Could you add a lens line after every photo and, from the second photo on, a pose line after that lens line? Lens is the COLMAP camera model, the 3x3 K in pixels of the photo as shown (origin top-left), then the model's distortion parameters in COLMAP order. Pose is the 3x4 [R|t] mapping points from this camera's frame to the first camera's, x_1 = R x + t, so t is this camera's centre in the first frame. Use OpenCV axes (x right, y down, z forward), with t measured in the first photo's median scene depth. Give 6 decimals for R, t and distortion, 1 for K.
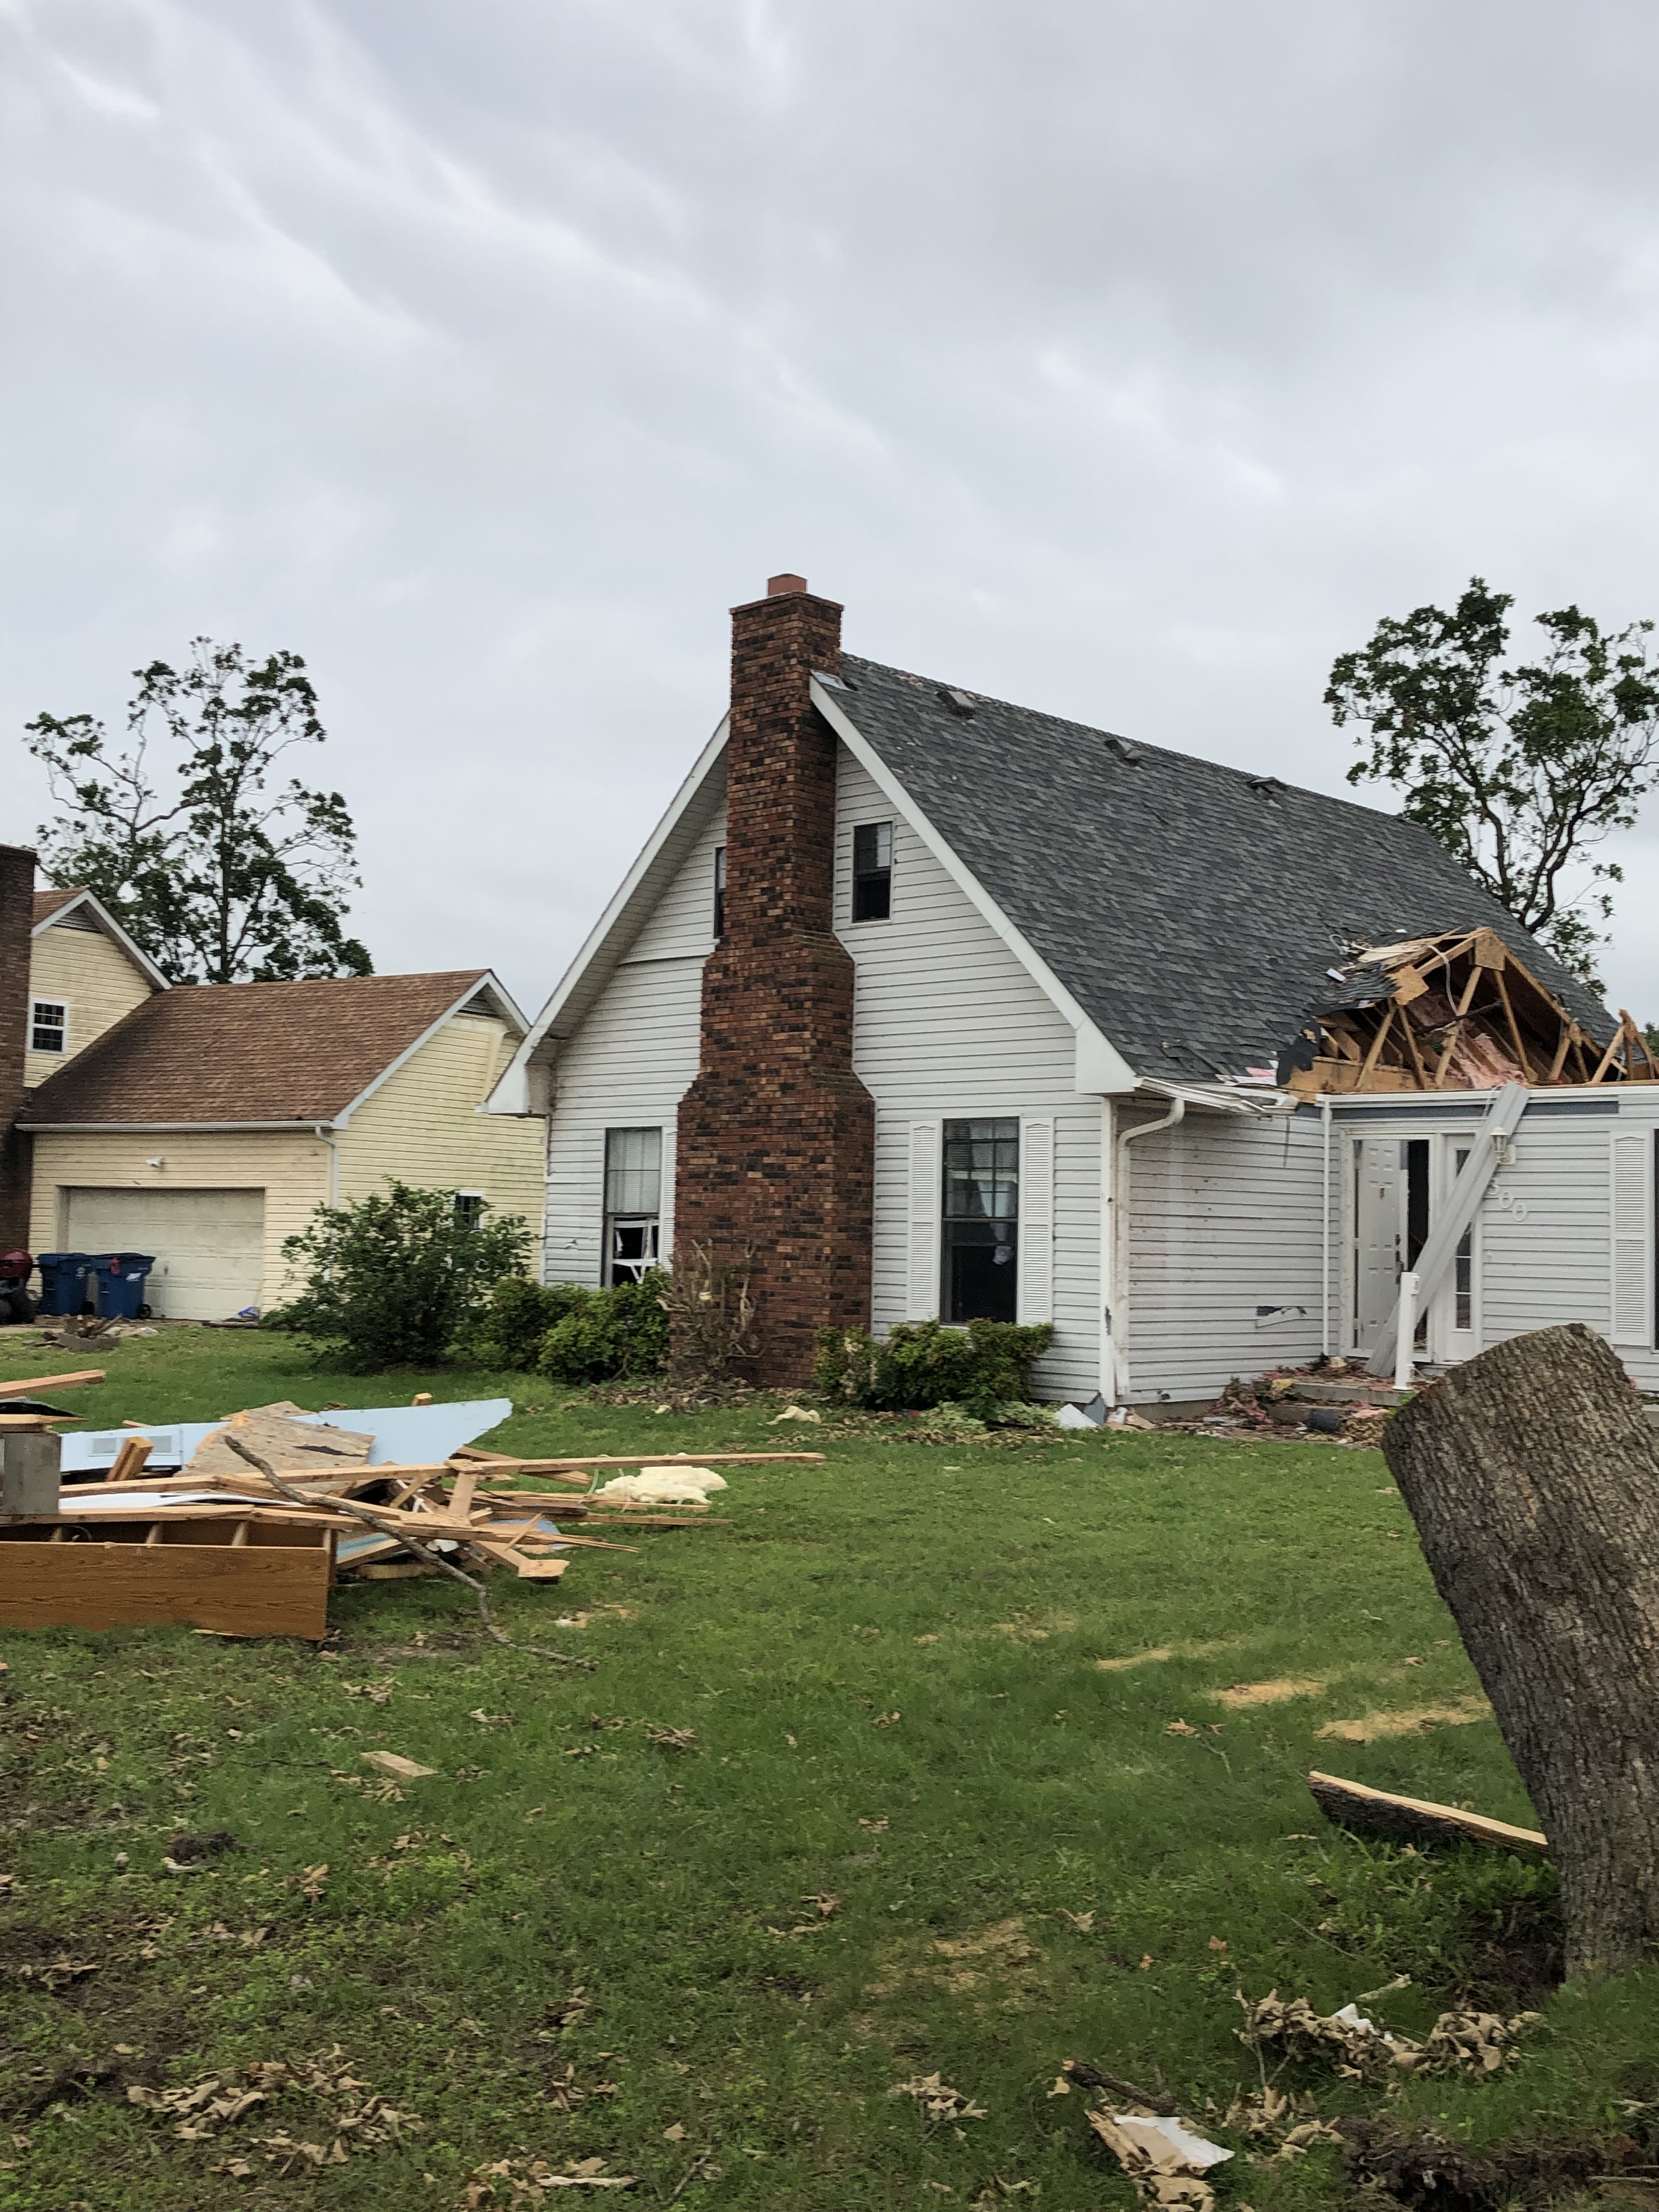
lens RADIAL K [[2313.7, 0, 820.2], [0, 2313.7, 1096.2], [0, 0, 1]] dist [0.166376, -0.571180]
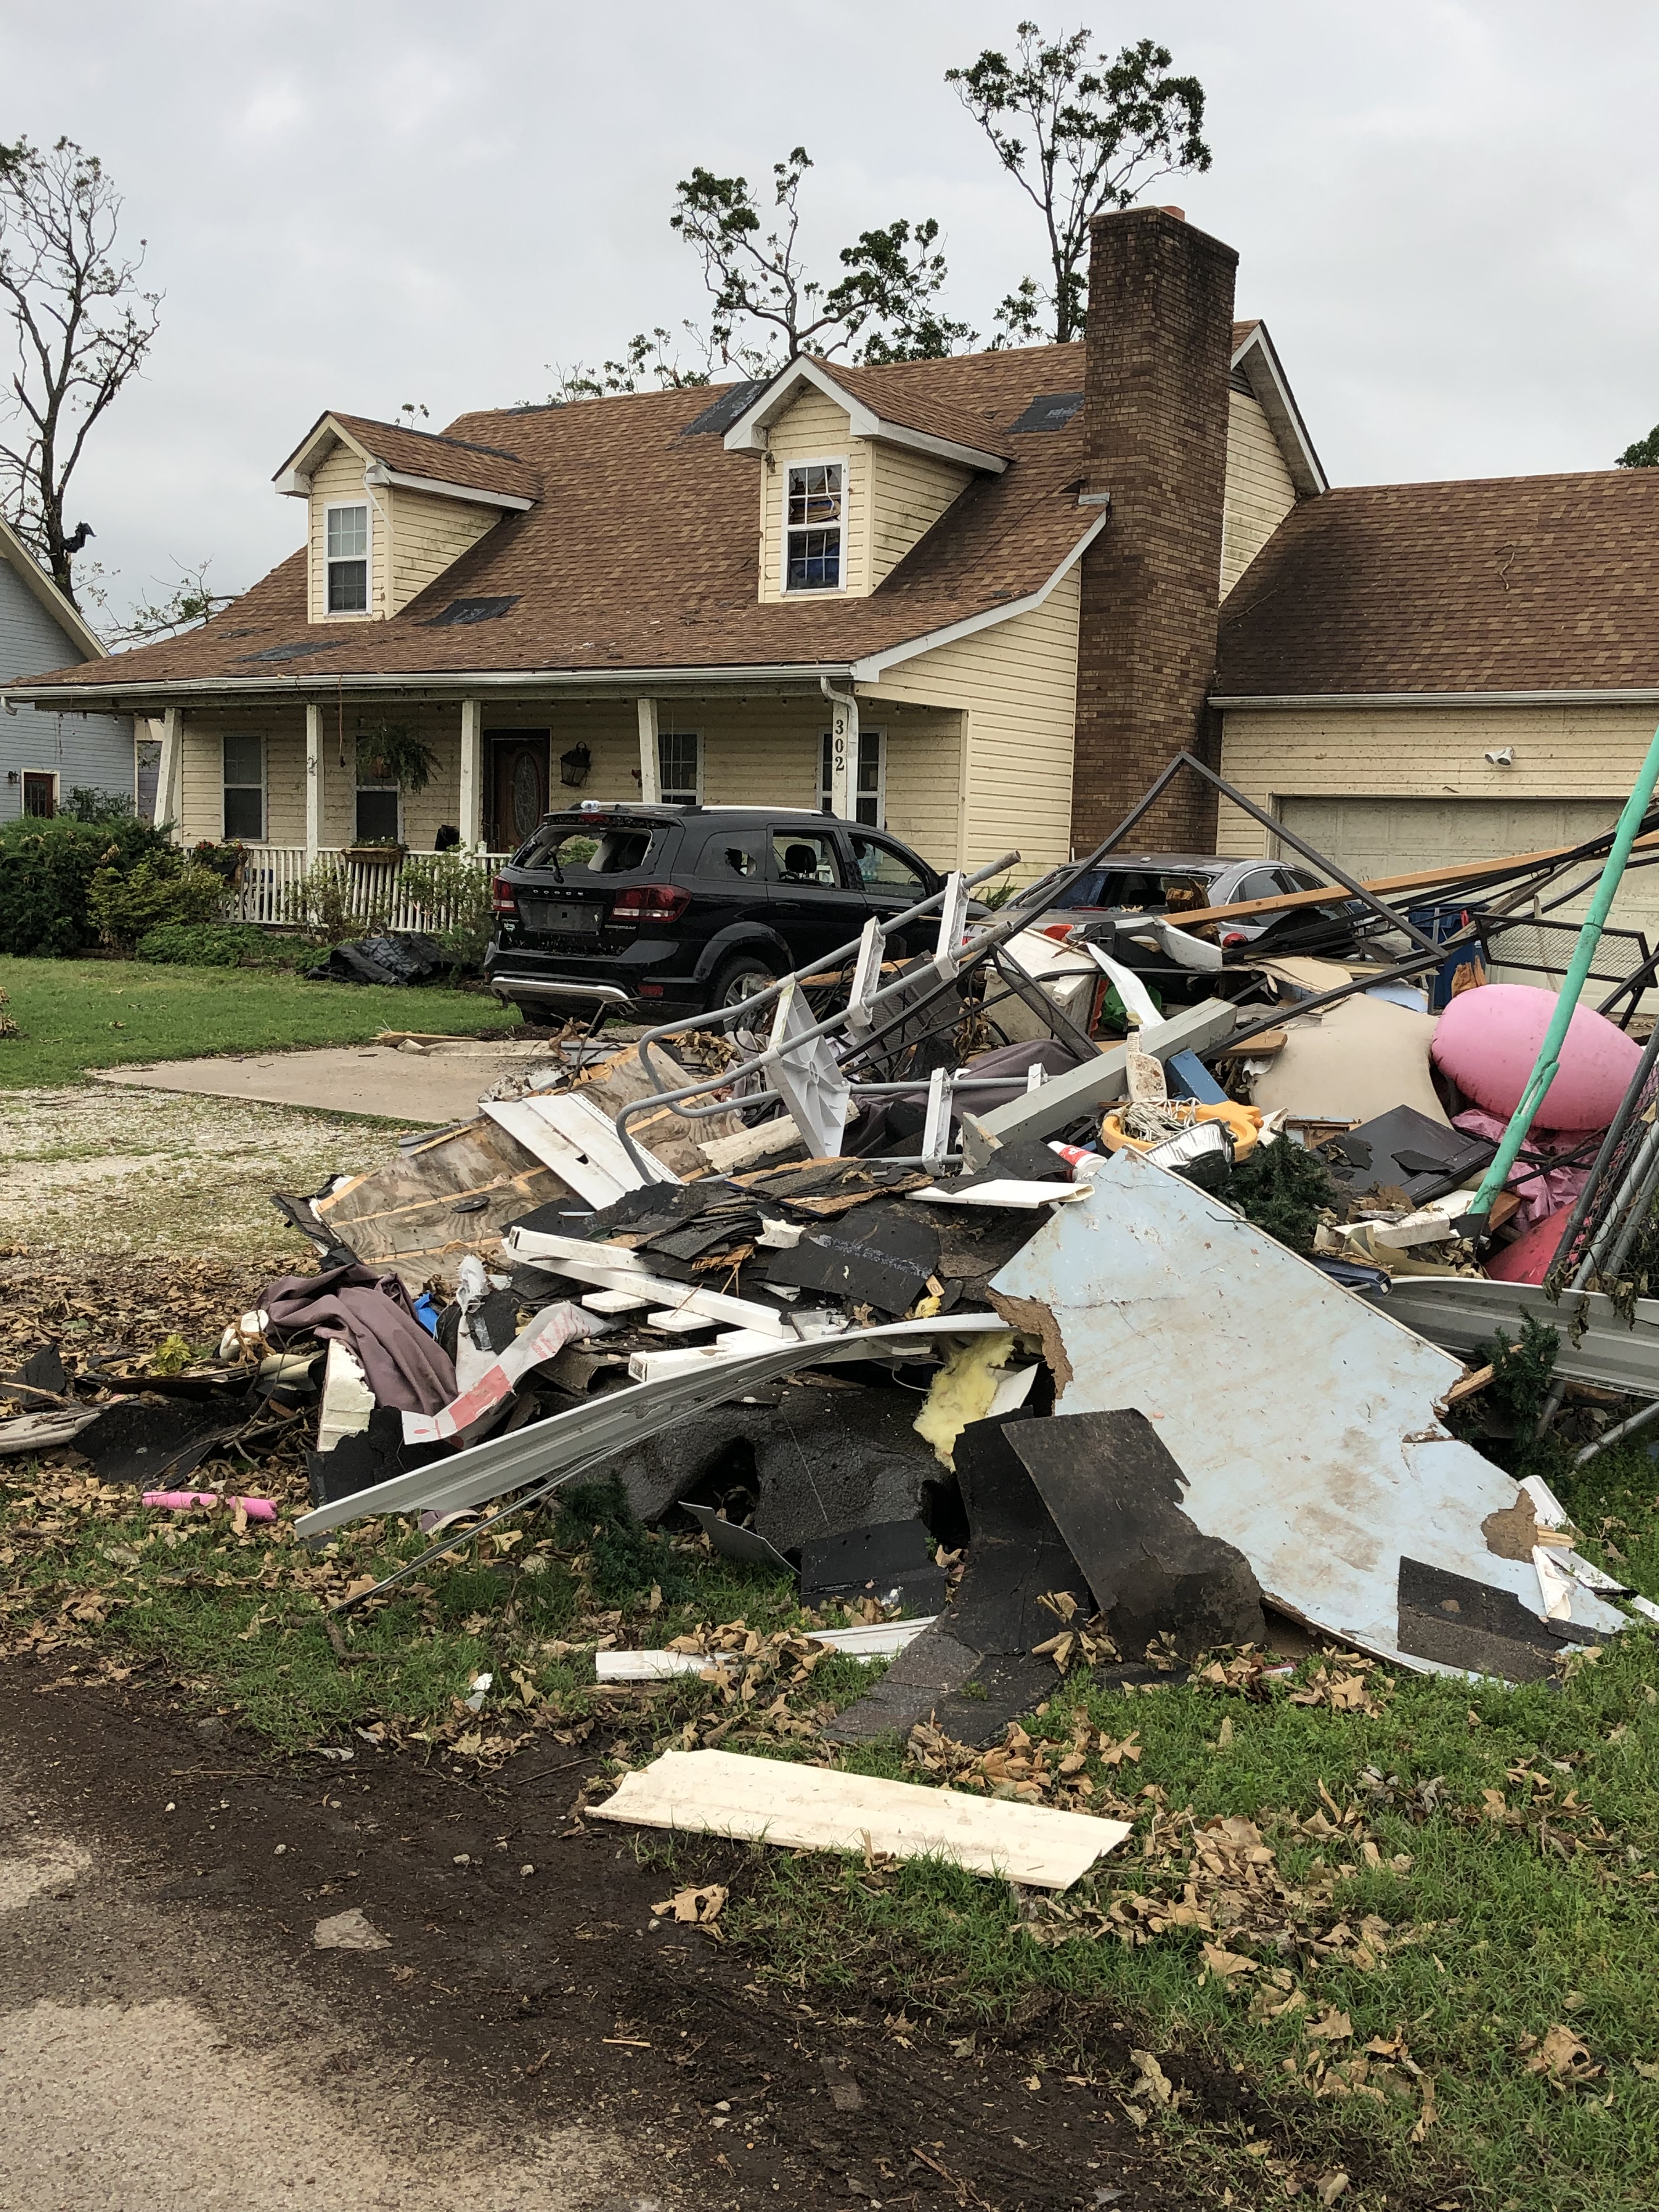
lens RADIAL K [[2305.5, 0, 809.6], [0, 2305.5, 1120.2], [0, 0, 1]] dist [0.160411, -0.551663]
pose [[0.997831, 0.018878, -0.063062, -0.282389], [-0.008203, 0.986189, 0.165419, 0.015176], [0.065314, -0.164543, 0.984205, 0.247658]]
